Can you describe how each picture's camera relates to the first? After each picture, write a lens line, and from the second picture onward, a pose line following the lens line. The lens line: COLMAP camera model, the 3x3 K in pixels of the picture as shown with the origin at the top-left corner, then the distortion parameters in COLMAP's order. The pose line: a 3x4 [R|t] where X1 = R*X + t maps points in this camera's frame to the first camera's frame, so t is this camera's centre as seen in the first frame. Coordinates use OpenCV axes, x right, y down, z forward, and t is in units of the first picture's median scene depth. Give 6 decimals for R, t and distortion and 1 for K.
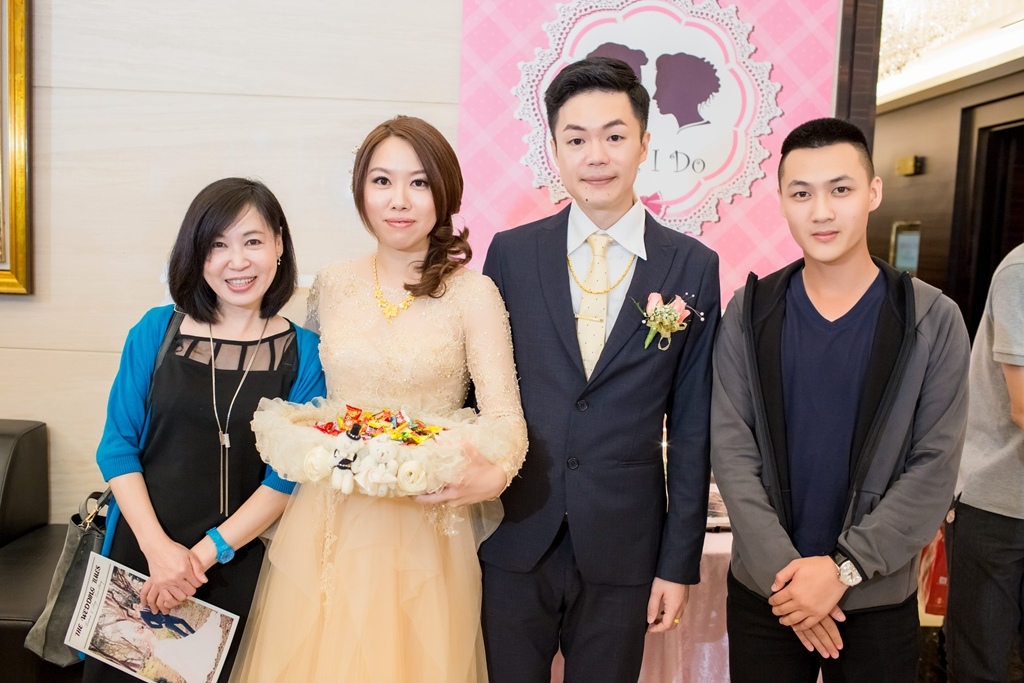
lens RADIAL K [[982.5, 0, 512.0], [0, 982.5, 341.5], [0, 0, 1]] dist [-0.106772, 0.143025]
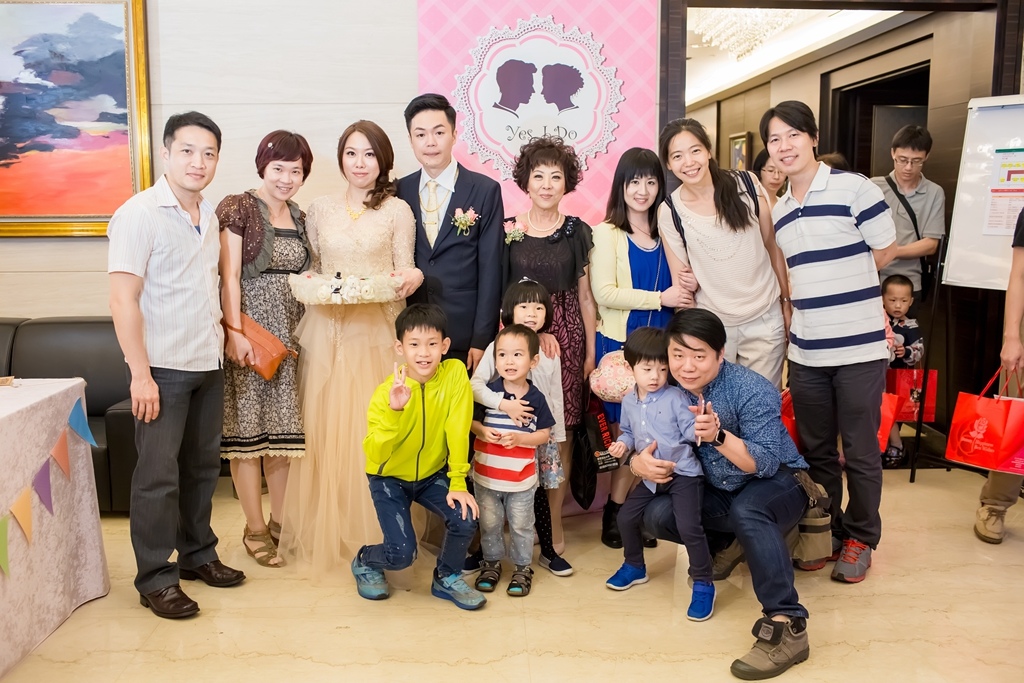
lens RADIAL K [[982.5, 0, 512.0], [0, 982.5, 341.5], [0, 0, 1]] dist [-0.106772, 0.143025]
pose [[0.998977, -0.045232, -0.000102, 0.079294], [0.045201, 0.998203, 0.039348, 0.087605], [-0.001678, -0.039312, 0.999226, -0.599048]]
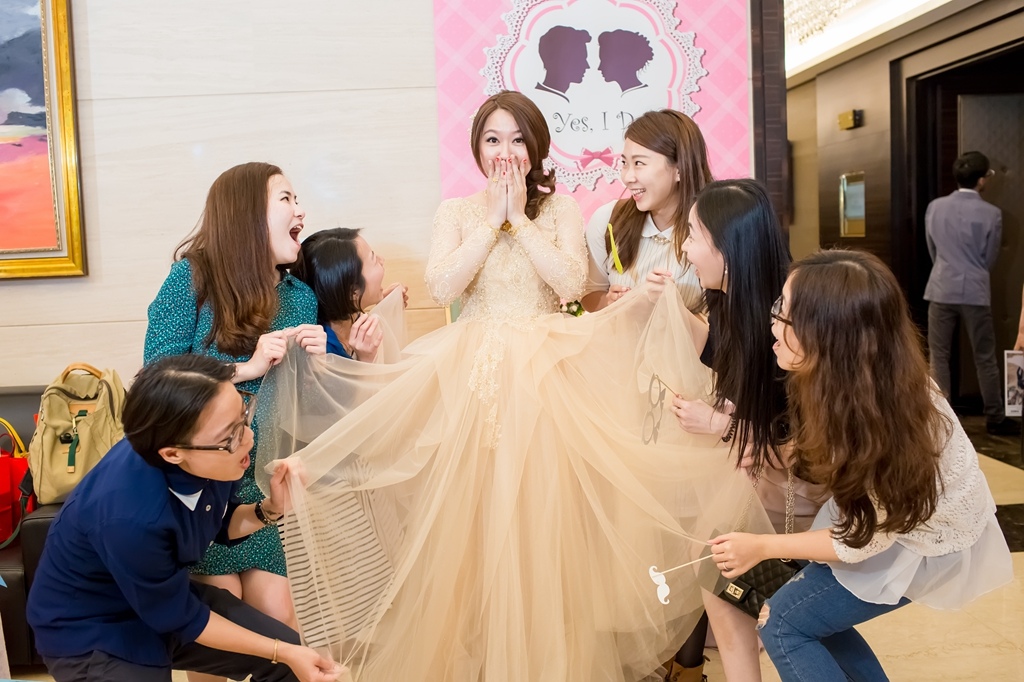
lens RADIAL K [[1067.1, 0, 495.4], [0, 1067.1, 338.2], [0, 0, 1]] dist [-0.105803, 0.134563]
pose [[0.996240, -0.083939, 0.021443, -0.036378], [0.084291, 0.996312, -0.016072, 0.089066], [-0.020015, 0.017819, 0.999641, -0.289229]]
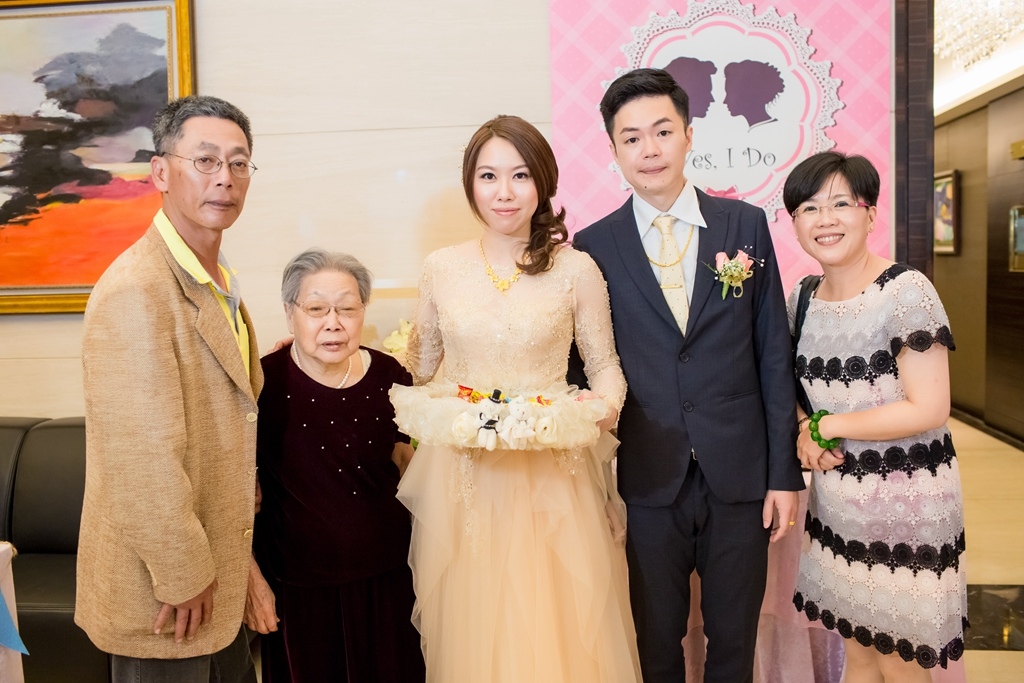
lens RADIAL K [[982.5, 0, 512.0], [0, 982.5, 341.5], [0, 0, 1]] dist [-0.106772, 0.143025]
pose [[0.987563, -0.055072, -0.147263, 0.054086], [0.050996, 0.998208, -0.031317, 0.047133], [0.148724, 0.023418, 0.988601, -0.135277]]
